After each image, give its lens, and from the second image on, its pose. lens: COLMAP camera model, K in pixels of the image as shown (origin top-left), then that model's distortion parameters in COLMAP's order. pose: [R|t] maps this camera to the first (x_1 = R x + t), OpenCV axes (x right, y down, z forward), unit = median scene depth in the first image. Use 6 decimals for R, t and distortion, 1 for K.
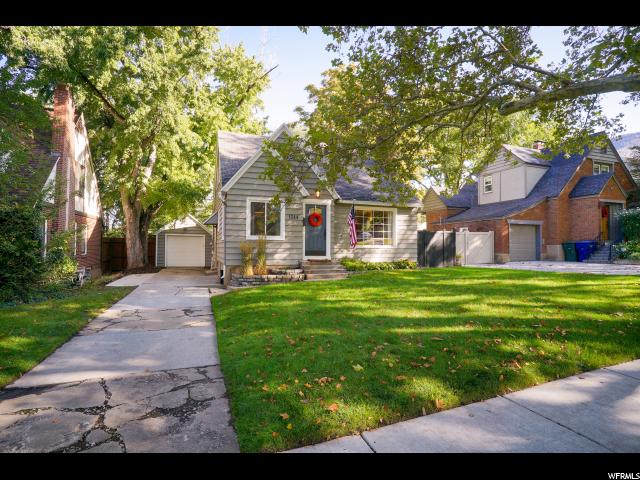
lens RADIAL K [[343.5, 0, 320.7], [0, 343.5, 241.6], [0, 0, 1]] dist [-0.037243, 0.007845]
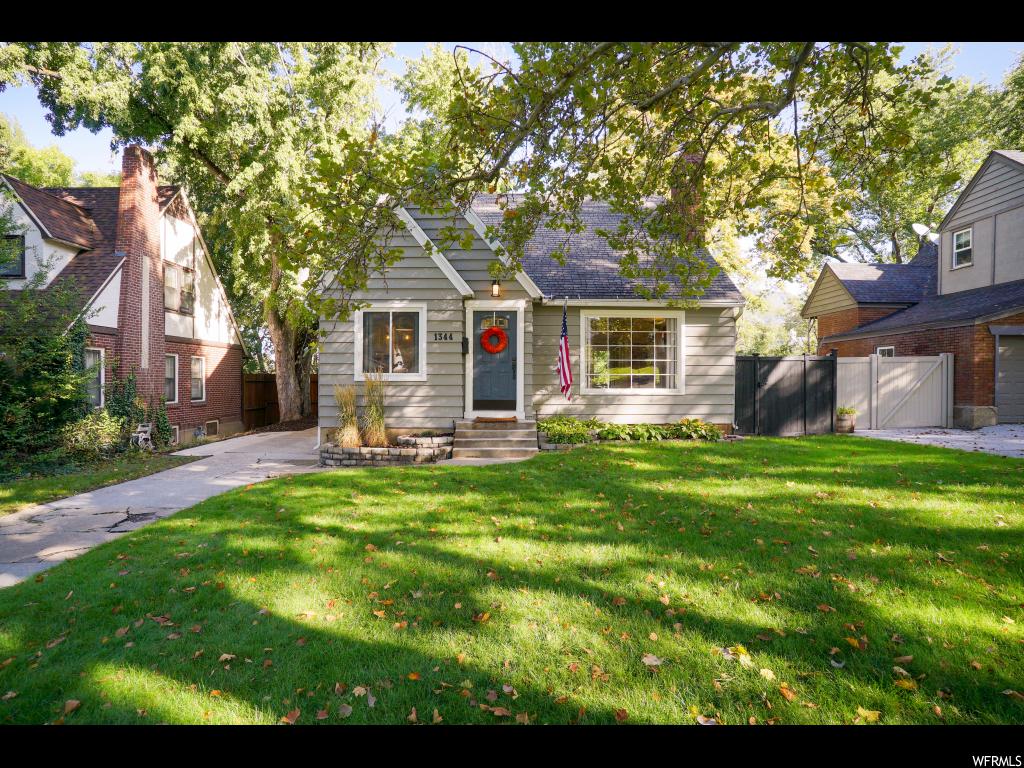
lens RADIAL K [[549.6, 0, 511.9], [0, 549.6, 381.7], [0, 0, 1]] dist [-0.037243, 0.007845]
pose [[0.944268, -0.002709, -0.329166, 0.253811], [0.008562, 0.999830, 0.016331, -0.013216], [0.329066, -0.018239, 0.944131, 0.205729]]
